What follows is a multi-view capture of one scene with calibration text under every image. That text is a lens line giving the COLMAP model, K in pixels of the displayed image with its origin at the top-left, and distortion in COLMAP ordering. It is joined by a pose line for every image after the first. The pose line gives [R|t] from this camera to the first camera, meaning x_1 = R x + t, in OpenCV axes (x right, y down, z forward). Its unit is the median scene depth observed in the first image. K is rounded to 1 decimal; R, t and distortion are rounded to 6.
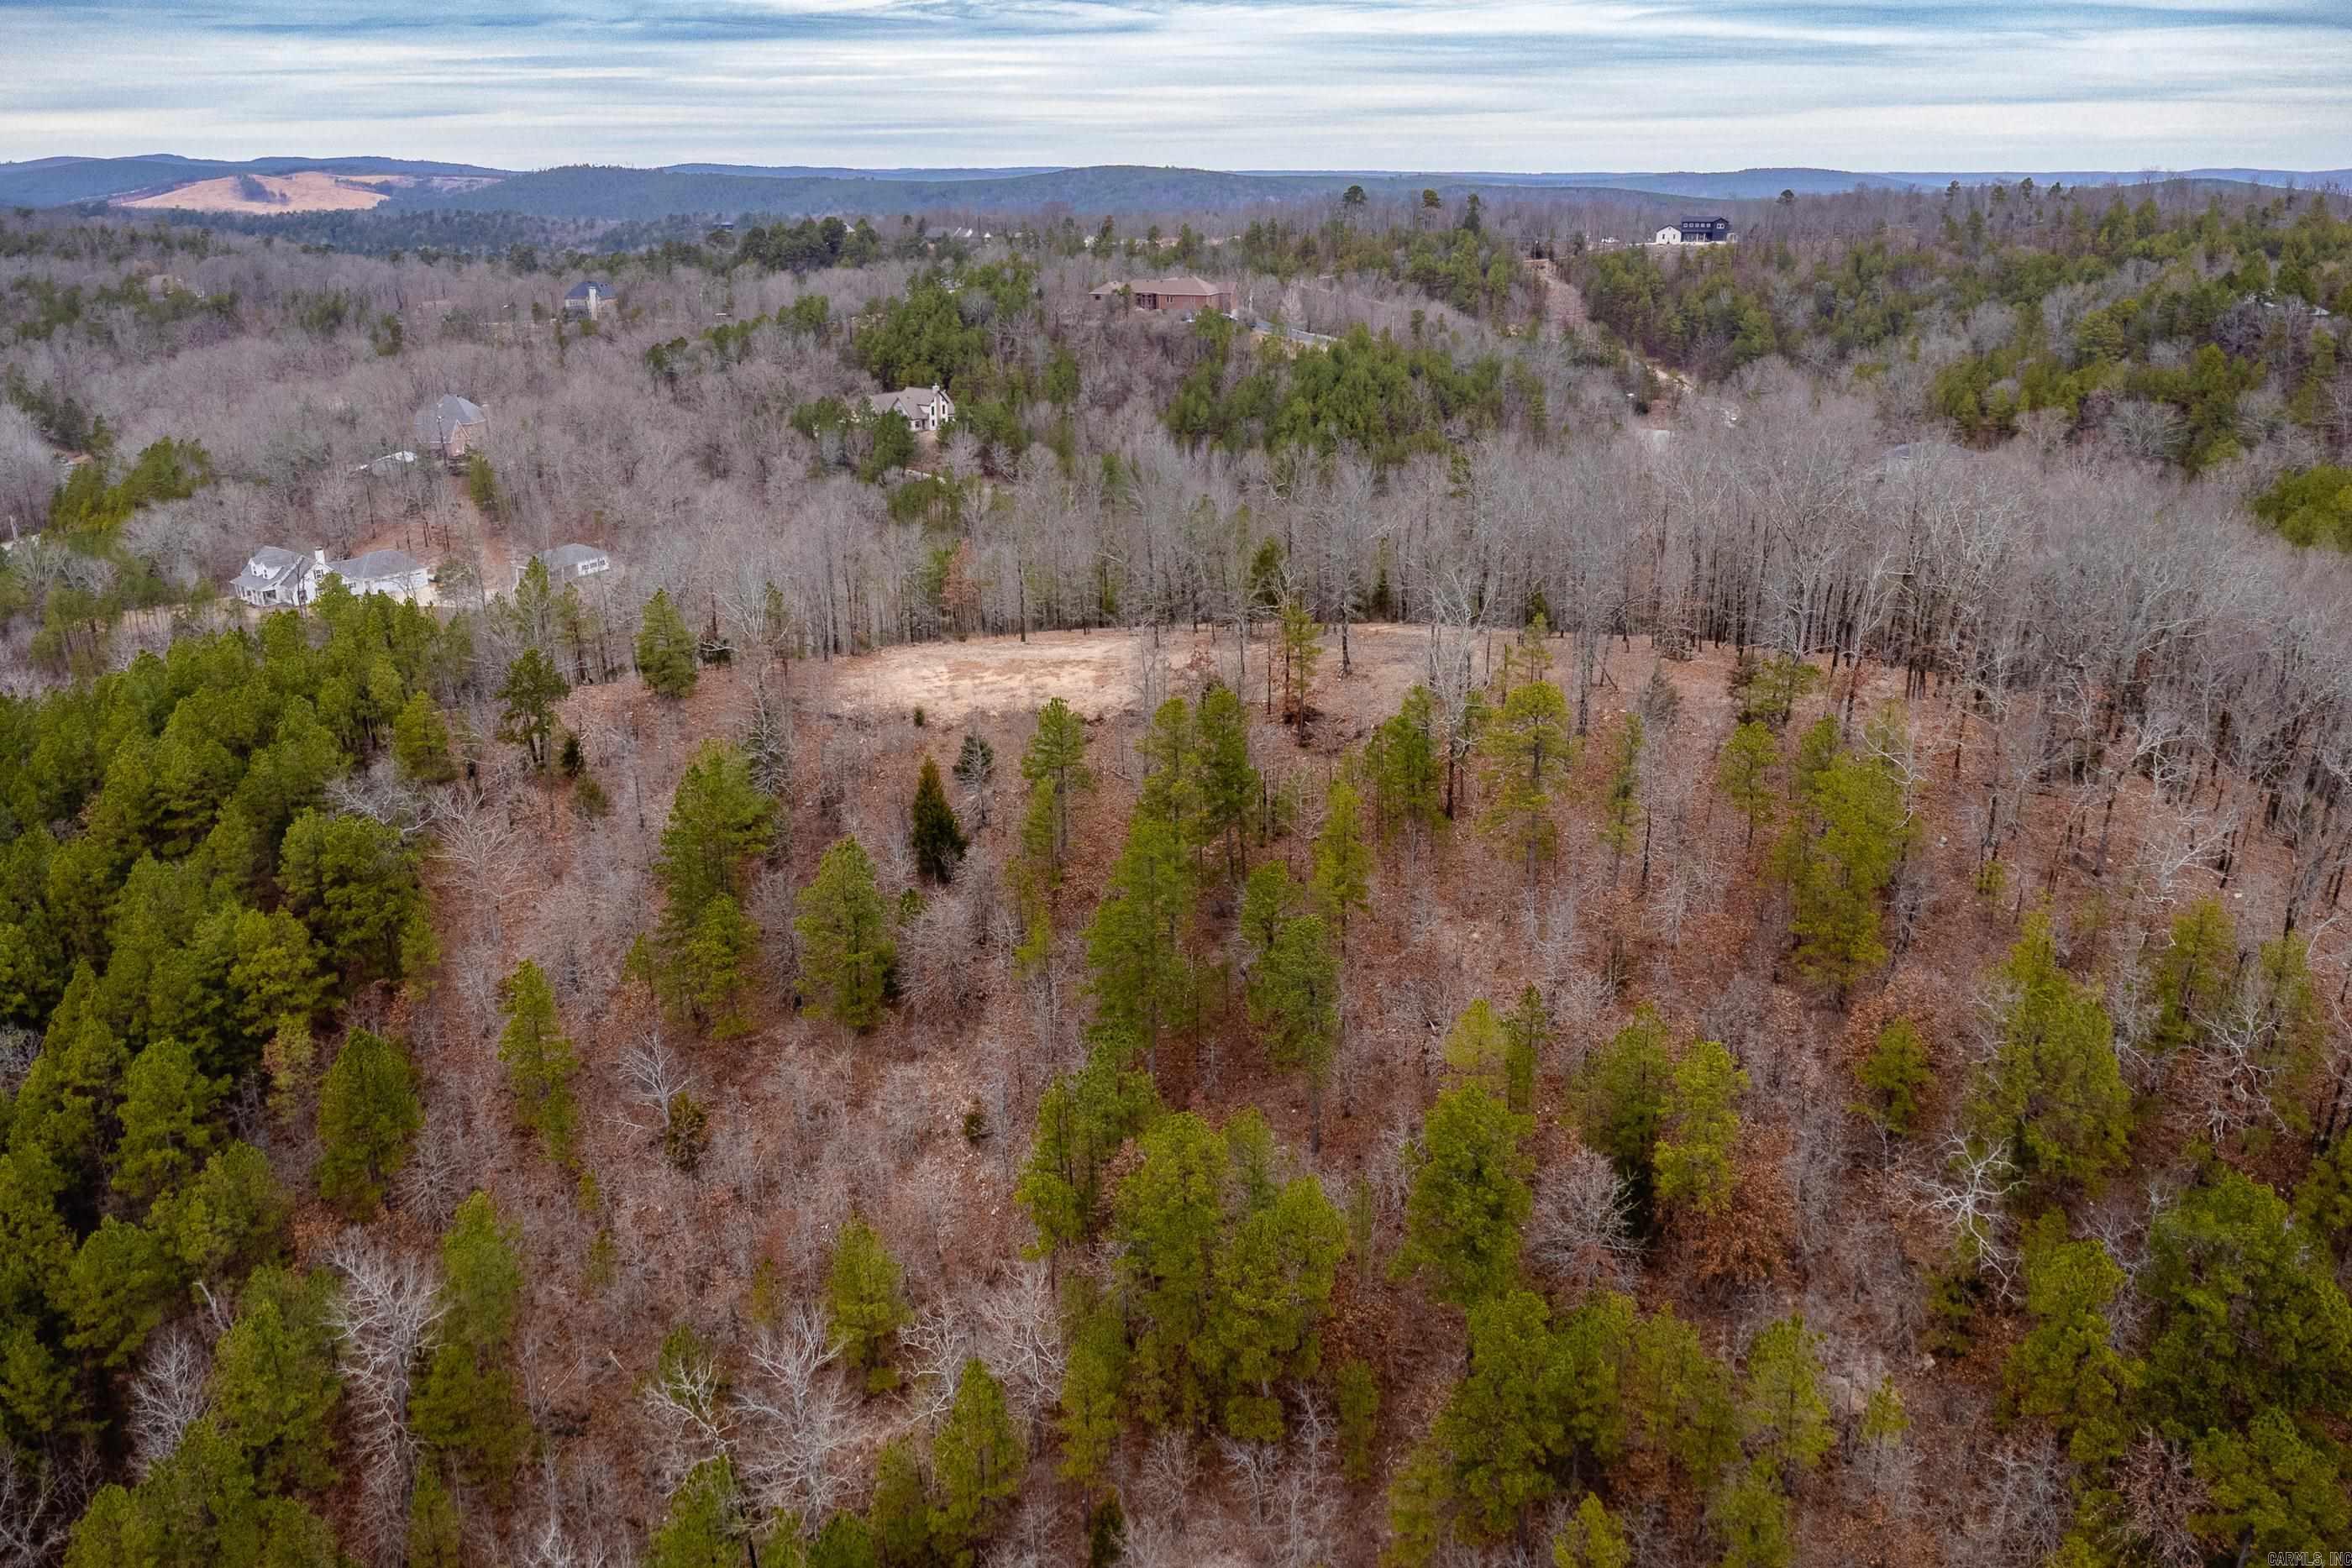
lens RADIAL K [[1710.5, 0, 1161.8], [0, 1710.5, 738.6], [0, 0, 1]] dist [0.017419, -0.021650]
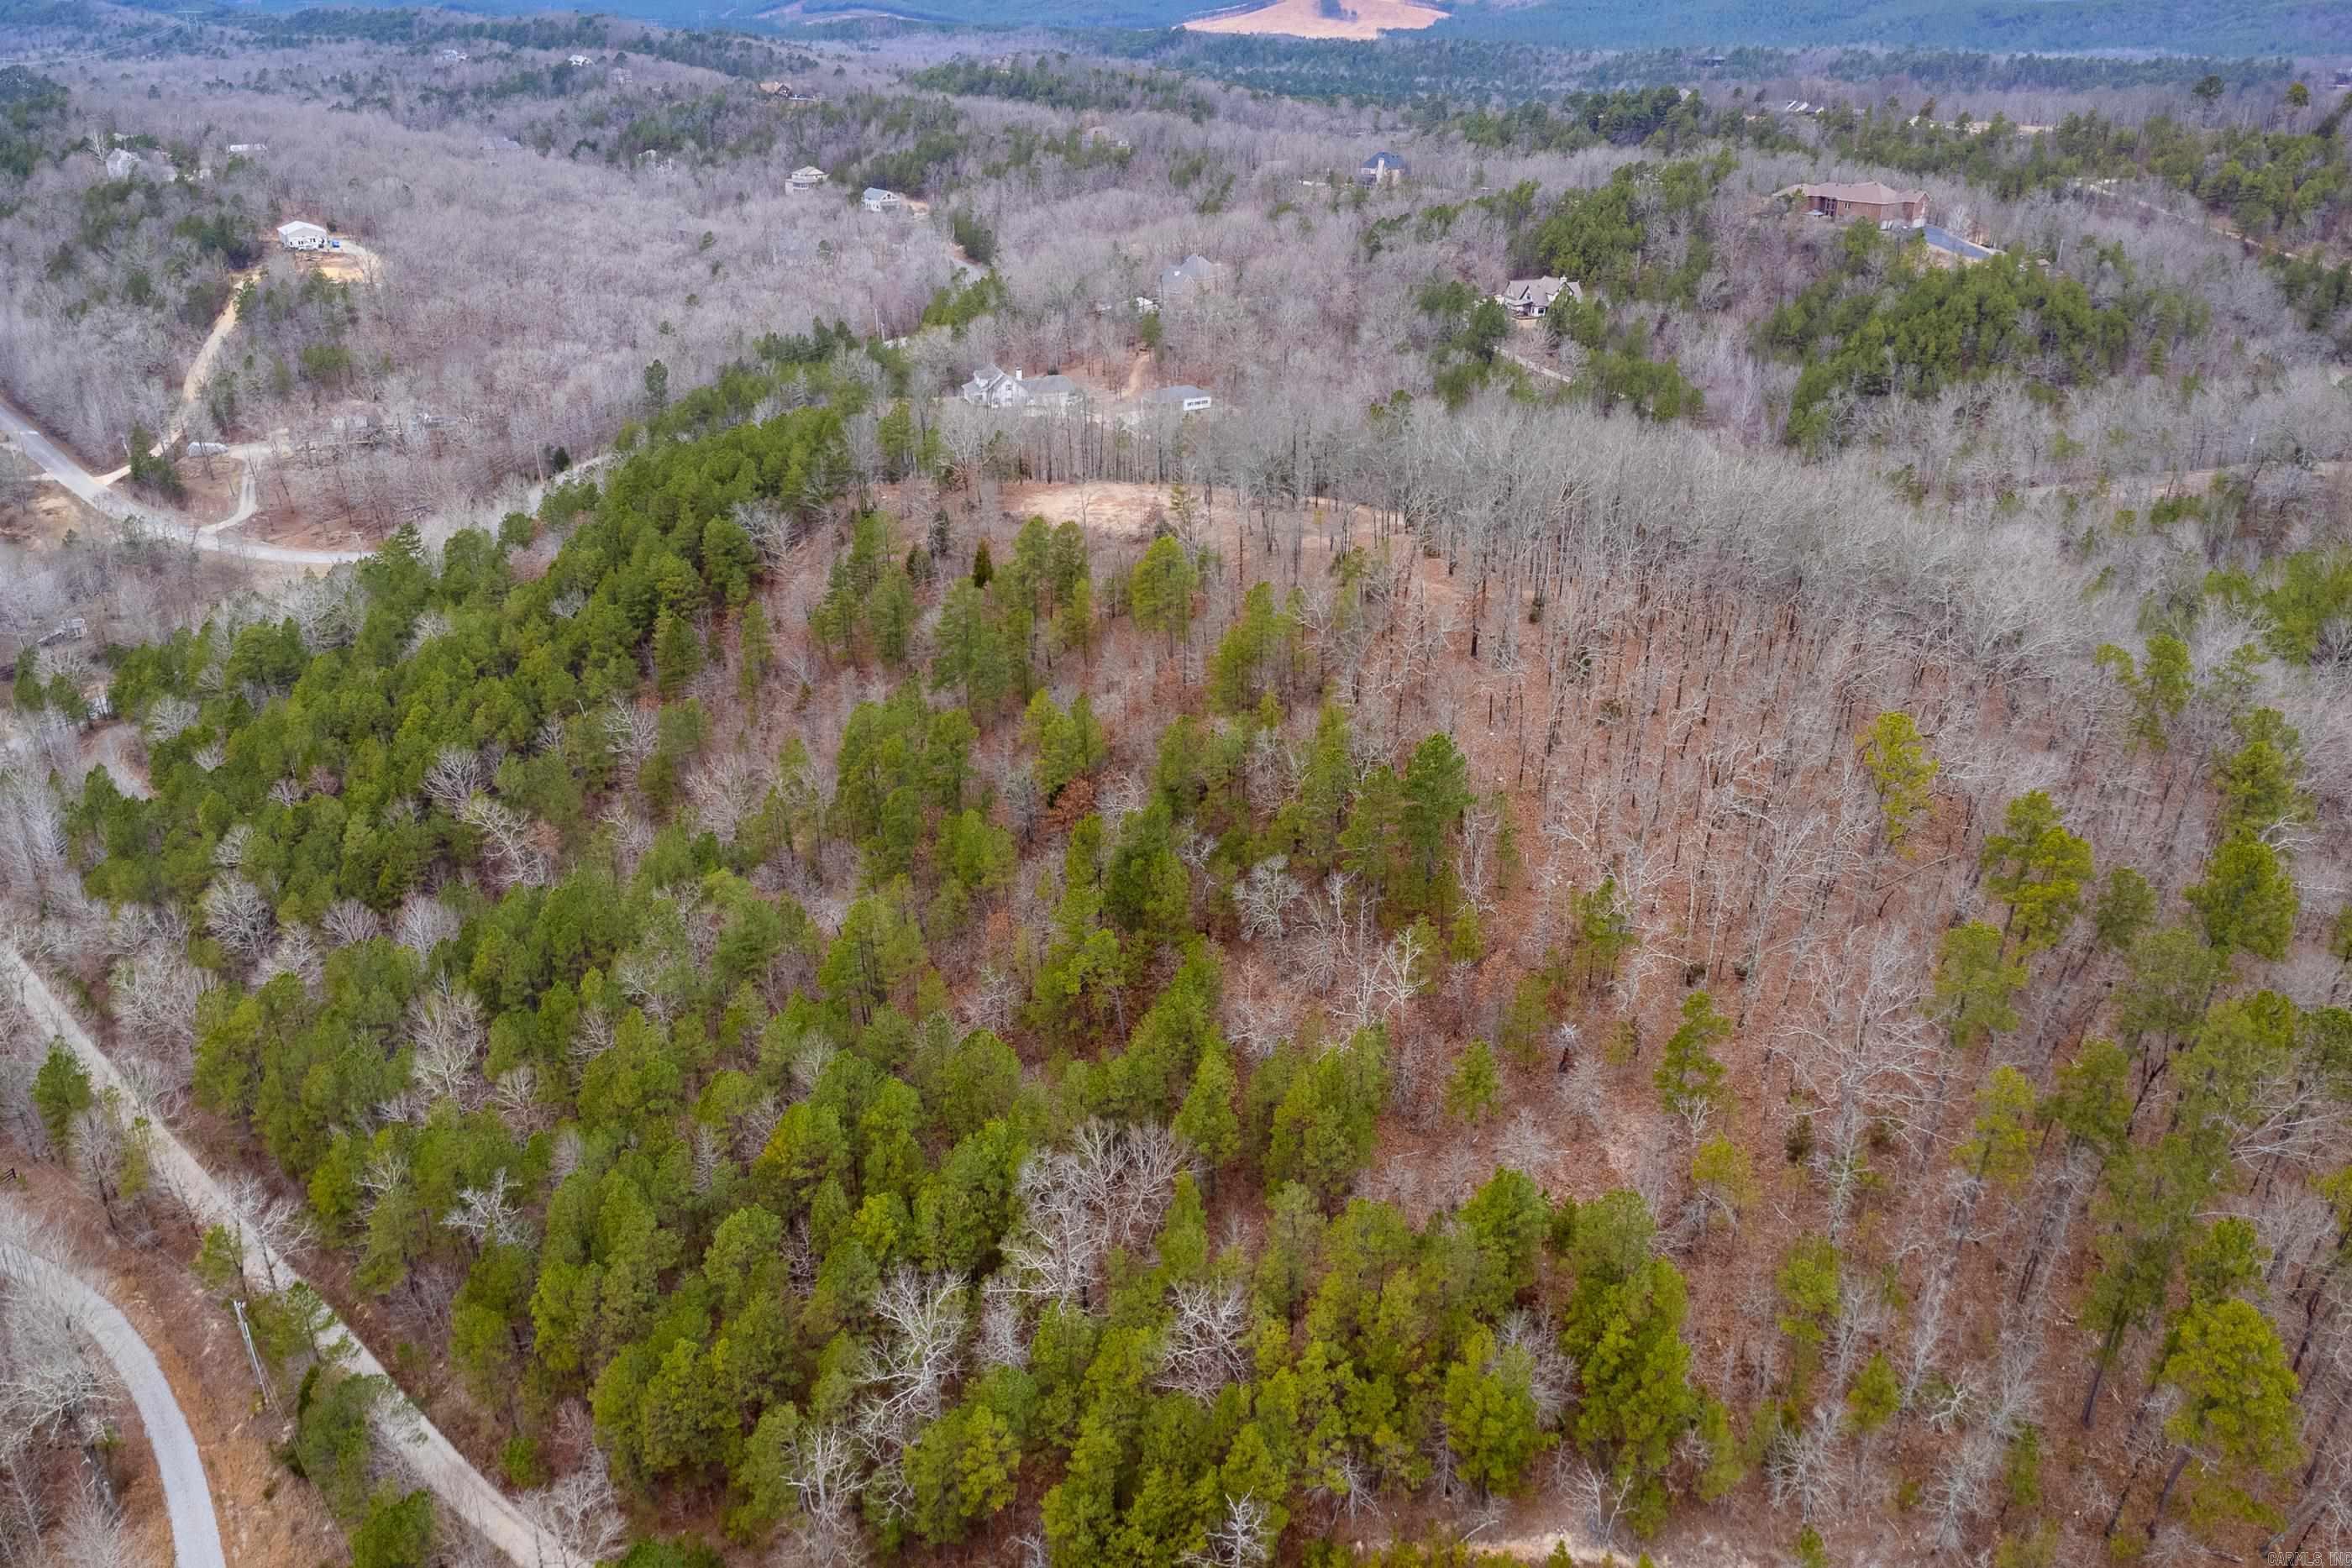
lens RADIAL K [[1769.2, 0, 1170.0], [0, 1769.2, 782.7], [0, 0, 1]] dist [0.015395, -0.018594]
pose [[0.841901, 0.222654, -0.491557, 0.251881], [-0.168404, 0.973823, 0.152670, -0.014369], [0.512682, -0.045753, 0.857358, -0.123920]]
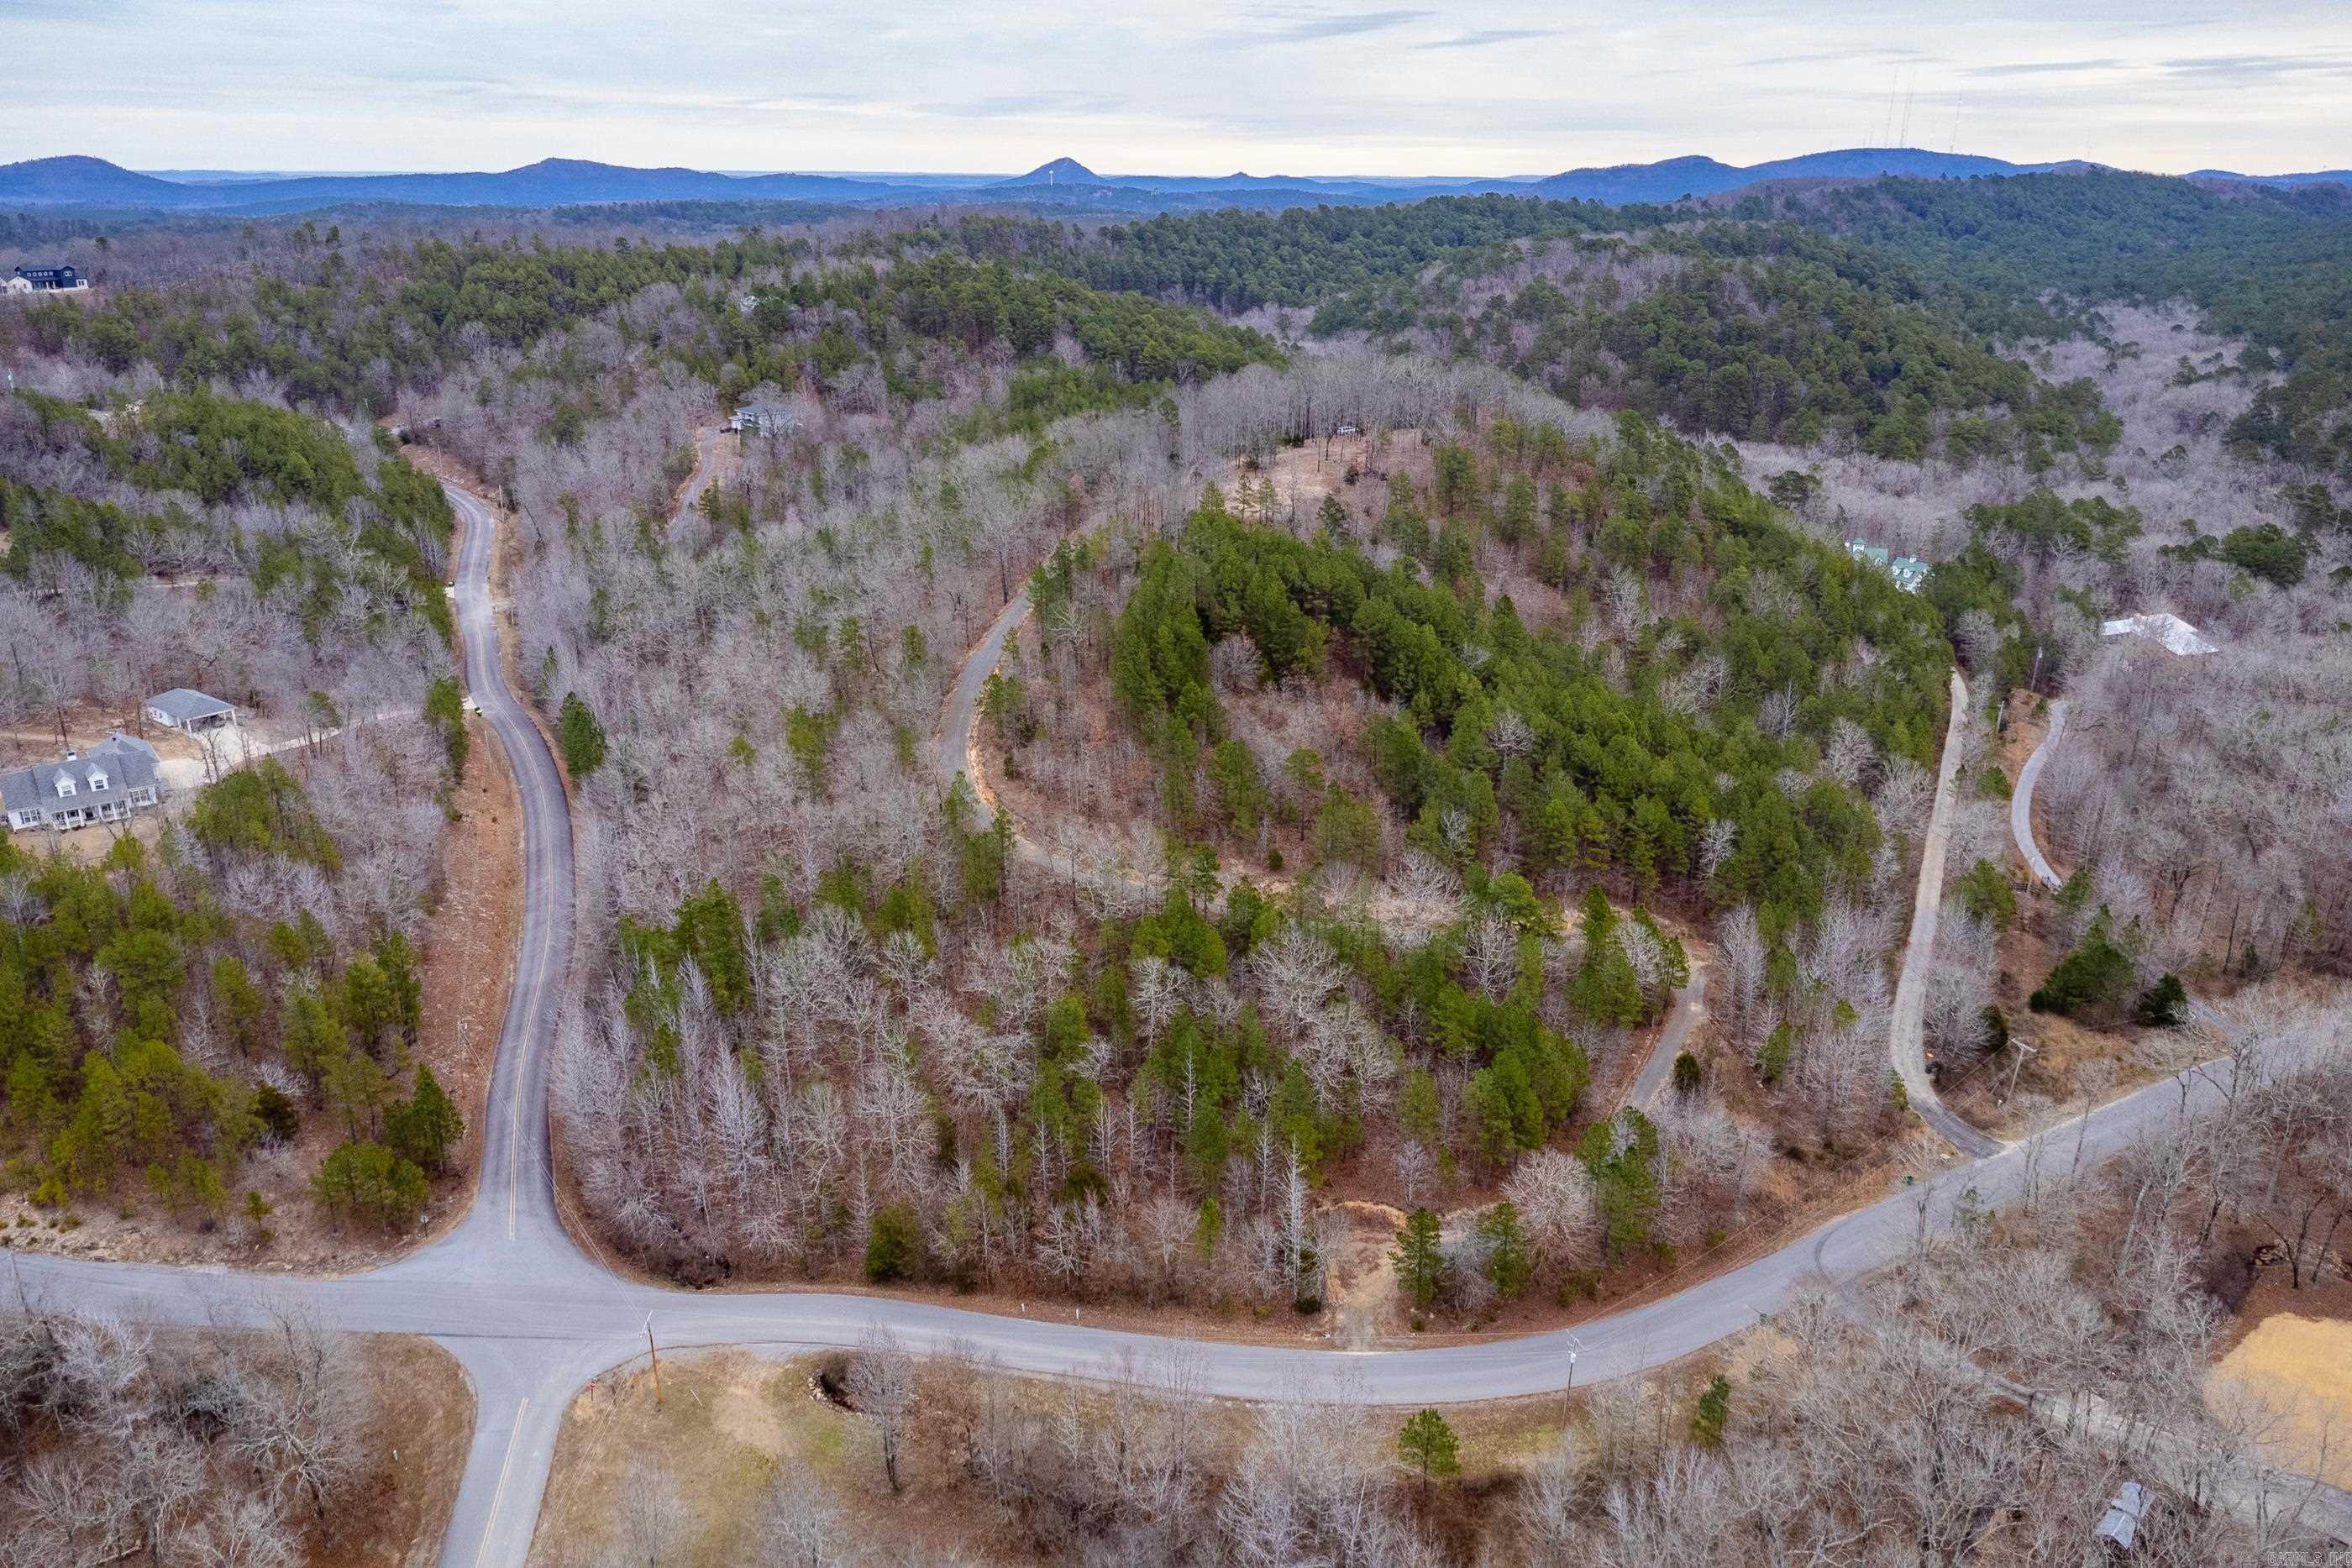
lens RADIAL K [[1710.5, 0, 1171.2], [0, 1710.5, 797.4], [0, 0, 1]] dist [0.017419, -0.021650]
pose [[0.216030, -0.334228, 0.917400, -0.718817], [0.301096, 0.916599, 0.263034, -0.094494], [-0.928802, 0.219402, 0.298647, 0.158603]]
